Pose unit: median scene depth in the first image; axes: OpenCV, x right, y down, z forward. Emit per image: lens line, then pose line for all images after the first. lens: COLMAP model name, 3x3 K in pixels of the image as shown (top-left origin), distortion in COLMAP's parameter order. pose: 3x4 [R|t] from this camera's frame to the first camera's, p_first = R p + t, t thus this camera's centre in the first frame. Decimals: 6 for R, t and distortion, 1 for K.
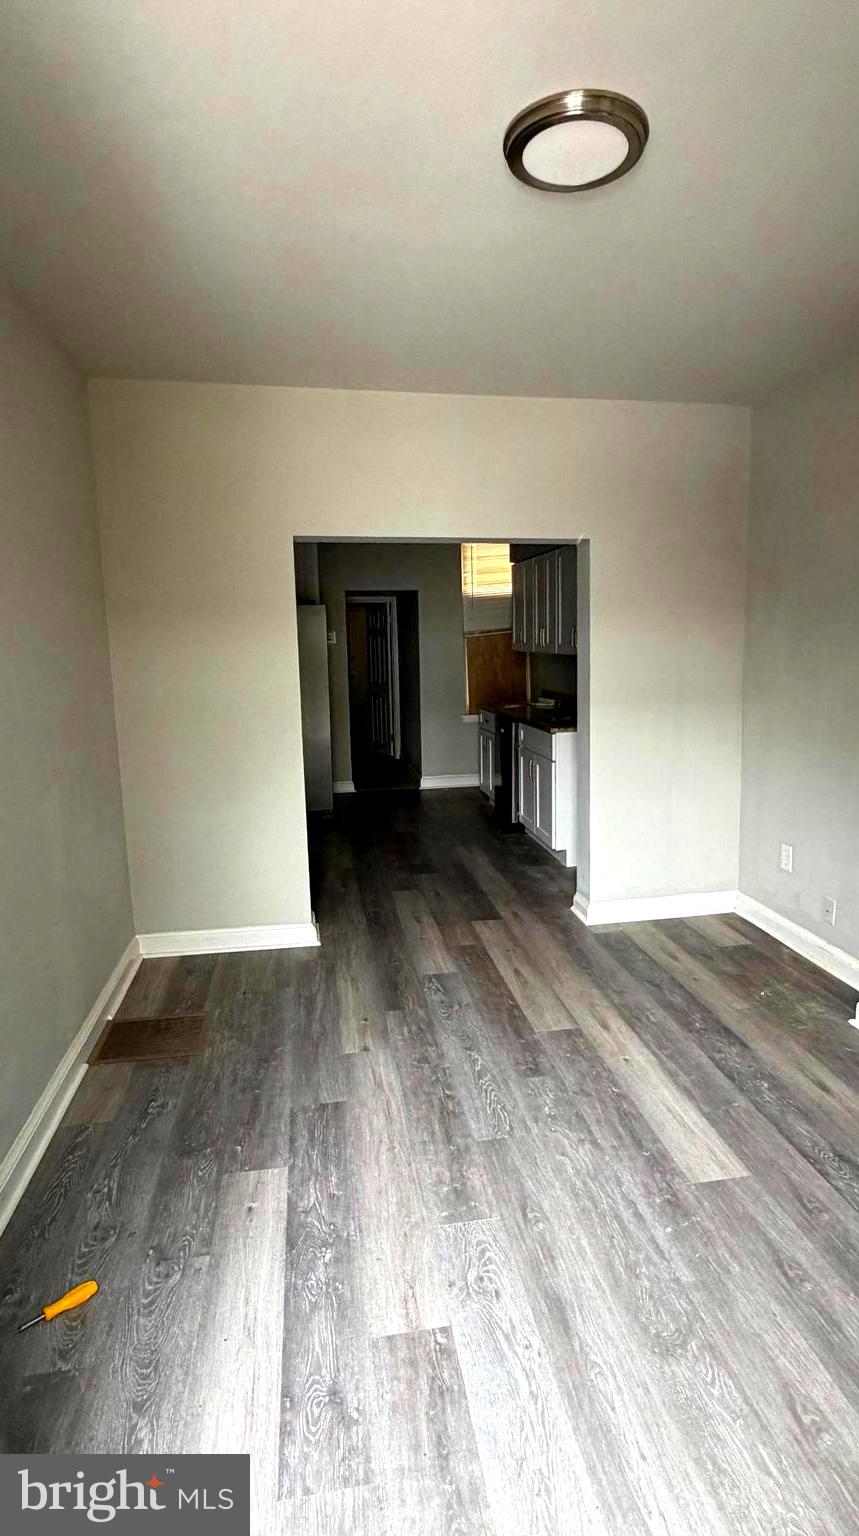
lens RADIAL K [[802.6, 0, 448.2], [0, 802.6, 767.1], [0, 0, 1]] dist [0.005047, -0.002158]
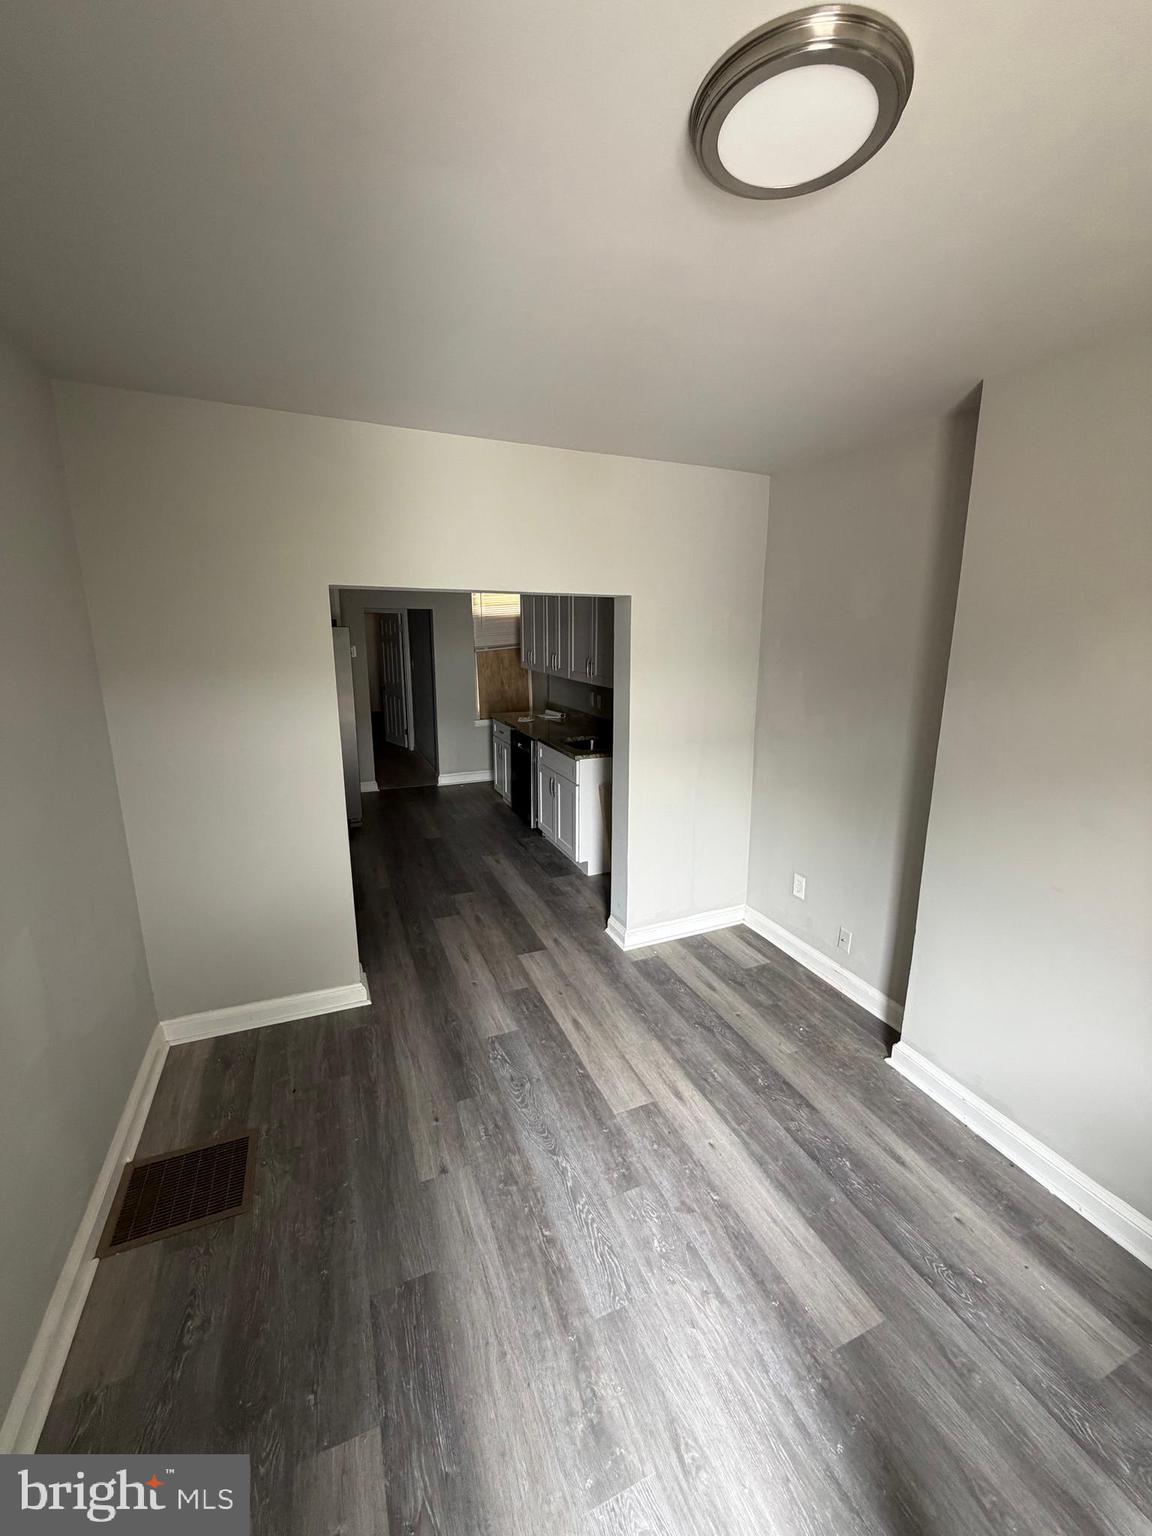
lens RADIAL K [[611.5, 0, 578.0], [0, 611.5, 765.8], [0, 0, 1]] dist [-0.000542, 0.000693]
pose [[0.974258, -0.028126, 0.223673, -0.099664], [0.013001, 0.997545, 0.068811, -0.164343], [-0.225059, -0.064132, 0.972232, 0.321057]]
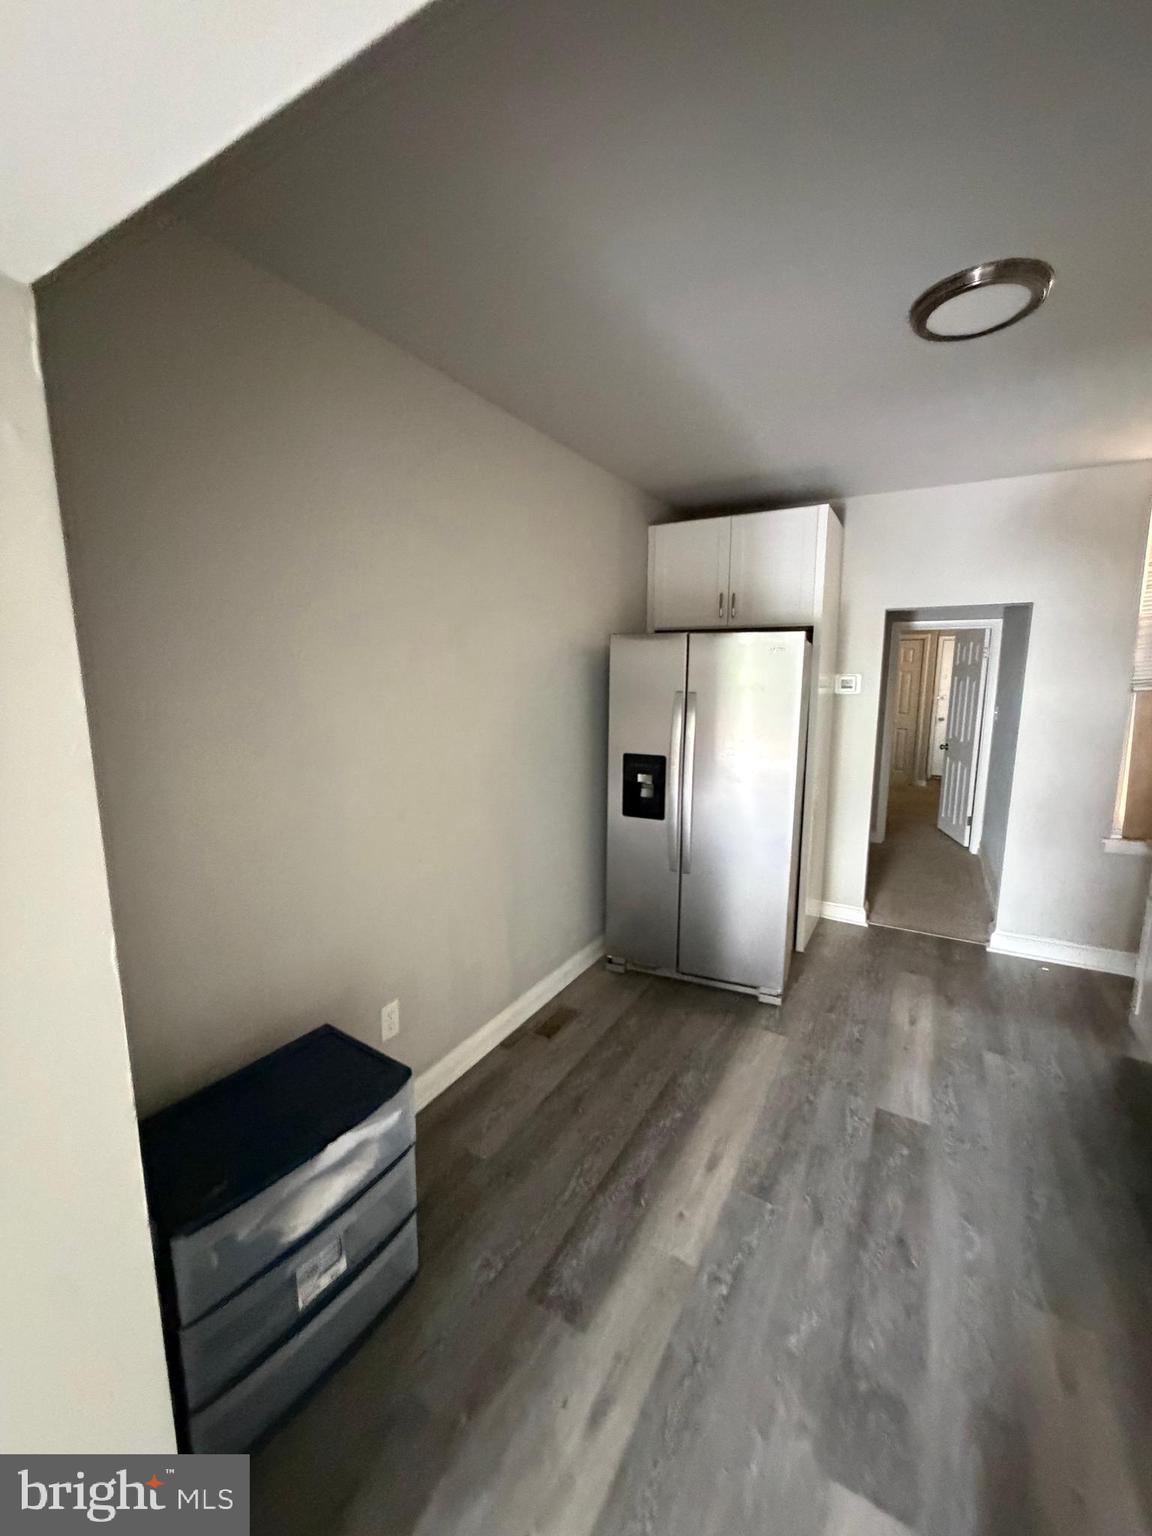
lens RADIAL K [[611.5, 0, 578.2], [0, 611.5, 763.2], [0, 0, 1]] dist [-0.000542, 0.000693]
pose [[0.764270, 0.114115, -0.634720, 0.009221], [-0.112616, 0.992713, 0.042876, -0.260554], [0.634987, 0.038710, 0.771552, 1.338327]]
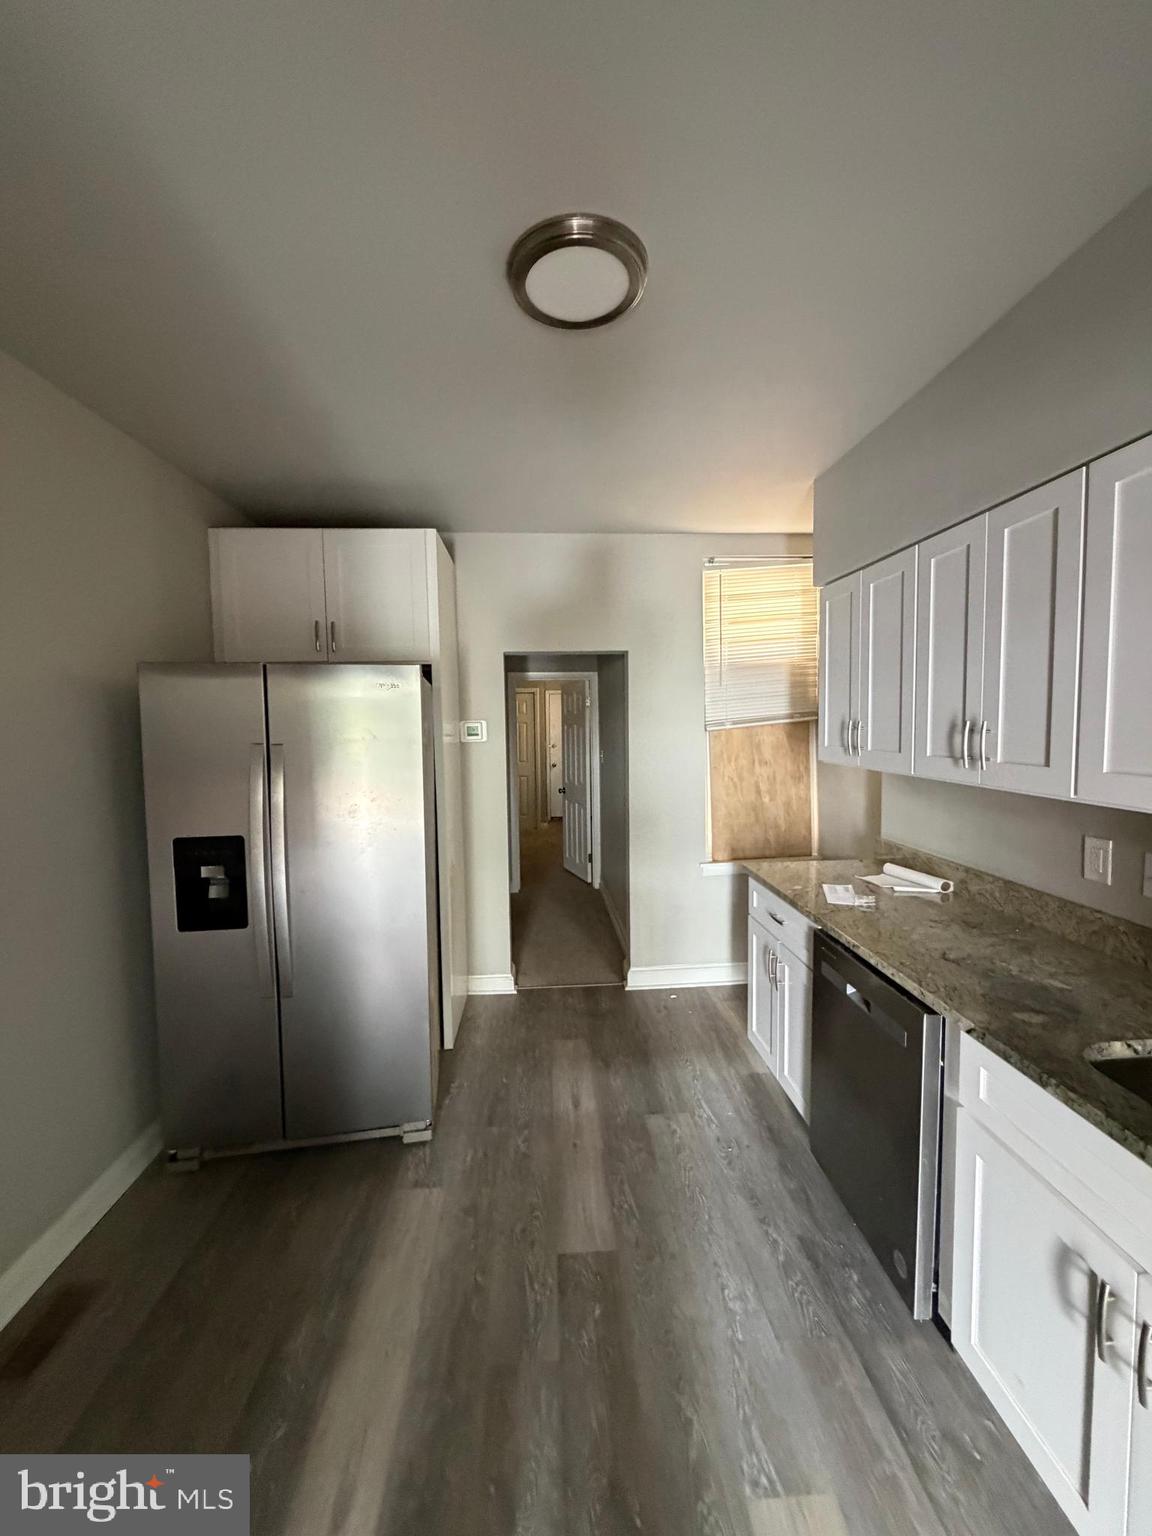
lens RADIAL K [[611.5, 0, 581.4], [0, 611.5, 762.7], [0, 0, 1]] dist [-0.000542, 0.000693]
pose [[0.994028, 0.008262, -0.108814, -0.059611], [-0.017884, 0.995982, -0.087753, -0.275009], [0.107652, 0.089174, 0.990181, 1.552402]]
